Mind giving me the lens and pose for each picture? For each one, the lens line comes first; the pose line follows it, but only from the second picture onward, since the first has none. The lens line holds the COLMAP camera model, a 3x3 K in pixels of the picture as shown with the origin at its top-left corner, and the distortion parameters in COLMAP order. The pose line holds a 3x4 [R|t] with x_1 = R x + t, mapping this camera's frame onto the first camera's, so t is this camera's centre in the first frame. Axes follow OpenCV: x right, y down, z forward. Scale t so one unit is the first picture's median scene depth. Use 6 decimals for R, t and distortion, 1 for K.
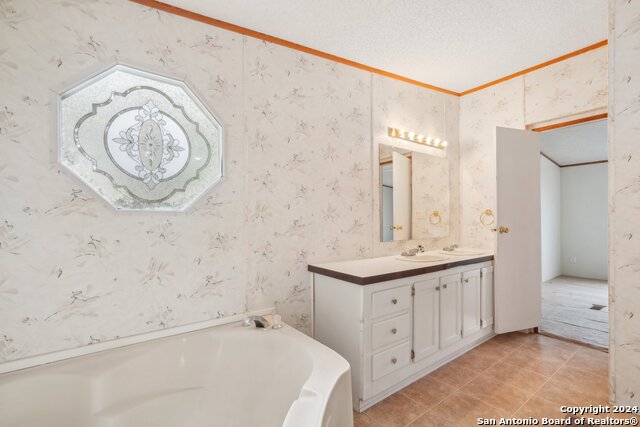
lens RADIAL K [[283.8, 0, 319.6], [0, 283.8, 214.2], [0, 0, 1]] dist [0.003440, 0.000745]
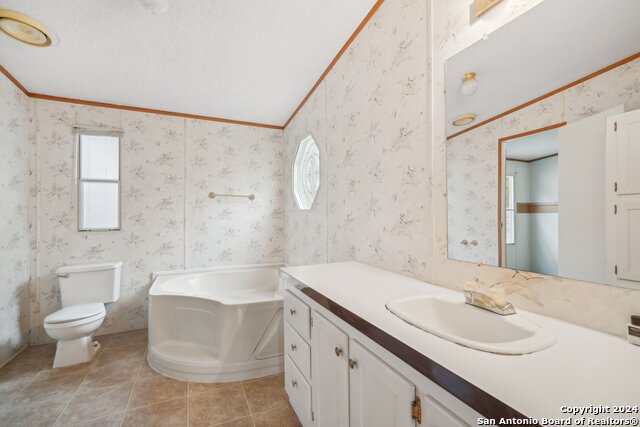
lens RADIAL K [[283.8, 0, 319.9], [0, 283.8, 215.5], [0, 0, 1]] dist [0.003440, 0.000745]
pose [[-0.204130, -0.000691, -0.978944, 0.849210], [0.013304, 0.999905, -0.003480, 0.024790], [0.978853, -0.013734, -0.204101, 0.999745]]
